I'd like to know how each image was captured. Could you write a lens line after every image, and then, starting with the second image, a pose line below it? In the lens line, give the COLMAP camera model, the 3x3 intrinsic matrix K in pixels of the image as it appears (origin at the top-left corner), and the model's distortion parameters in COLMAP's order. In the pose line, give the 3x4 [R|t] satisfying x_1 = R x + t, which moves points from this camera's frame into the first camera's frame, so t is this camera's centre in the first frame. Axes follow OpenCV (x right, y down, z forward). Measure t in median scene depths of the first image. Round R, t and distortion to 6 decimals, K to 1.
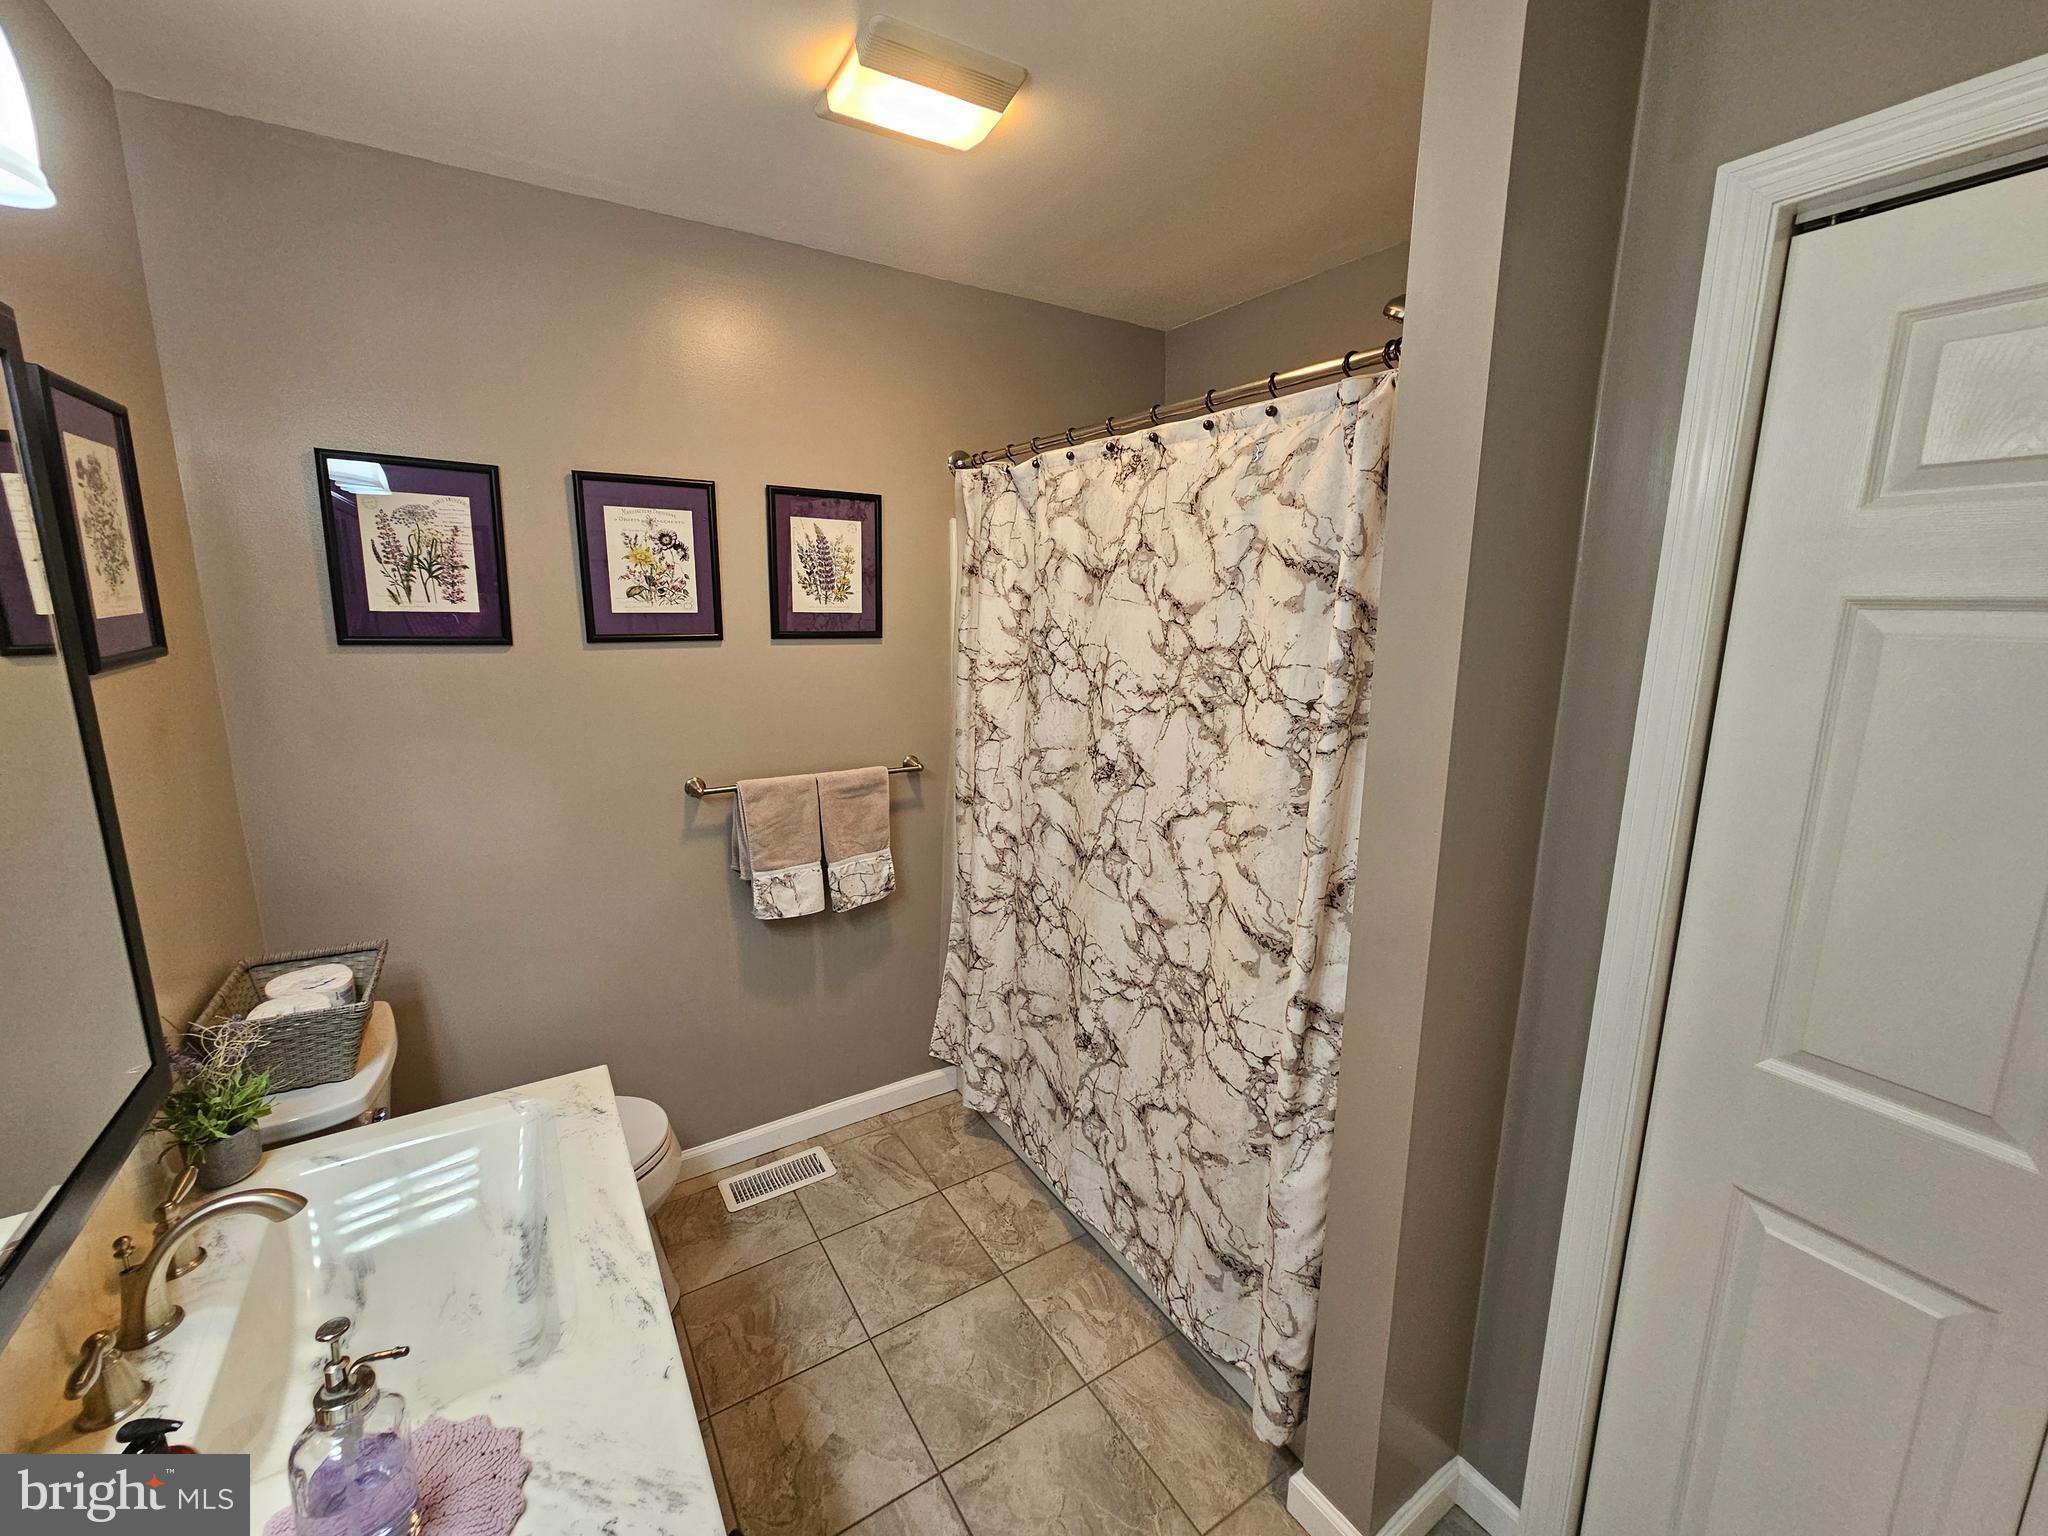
lens RADIAL K [[842.4, 0, 1024.6], [0, 842.4, 765.8], [0, 0, 1]] dist [-0.001563, 0.000425]
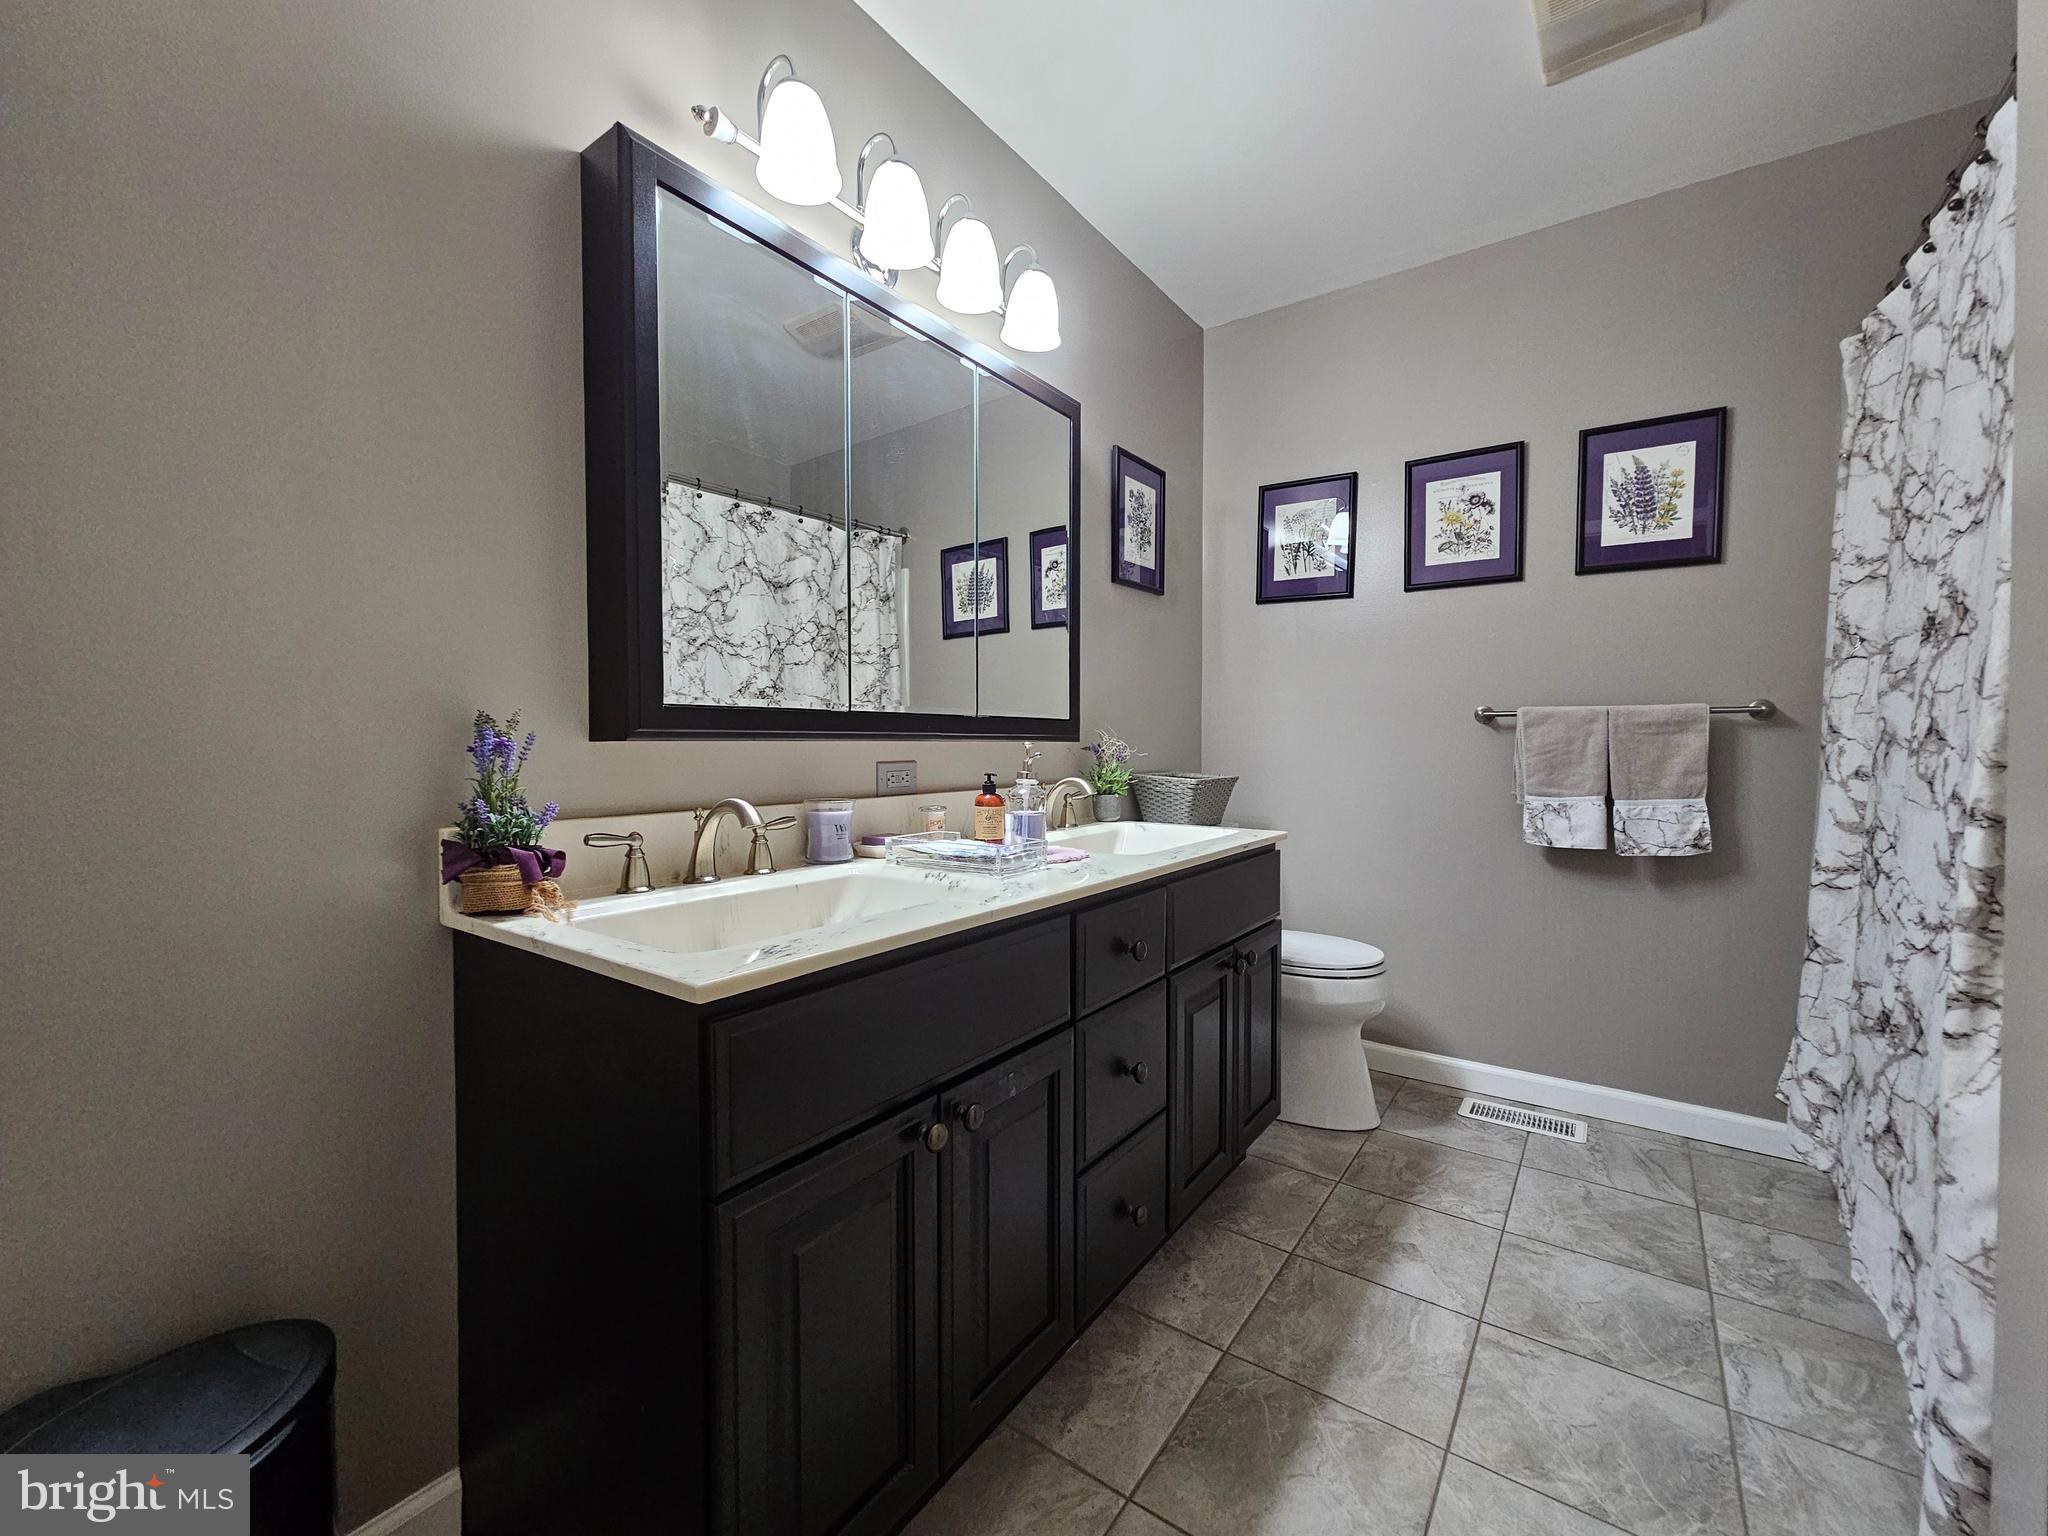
lens RADIAL K [[842.4, 0, 1018.2], [0, 842.4, 768.0], [0, 0, 1]] dist [-0.001563, 0.000425]
pose [[0.370455, 0.022198, -0.928585, 0.441329], [-0.181690, 0.982134, -0.049007, 0.275135], [0.910907, 0.186869, 0.367869, 0.035061]]
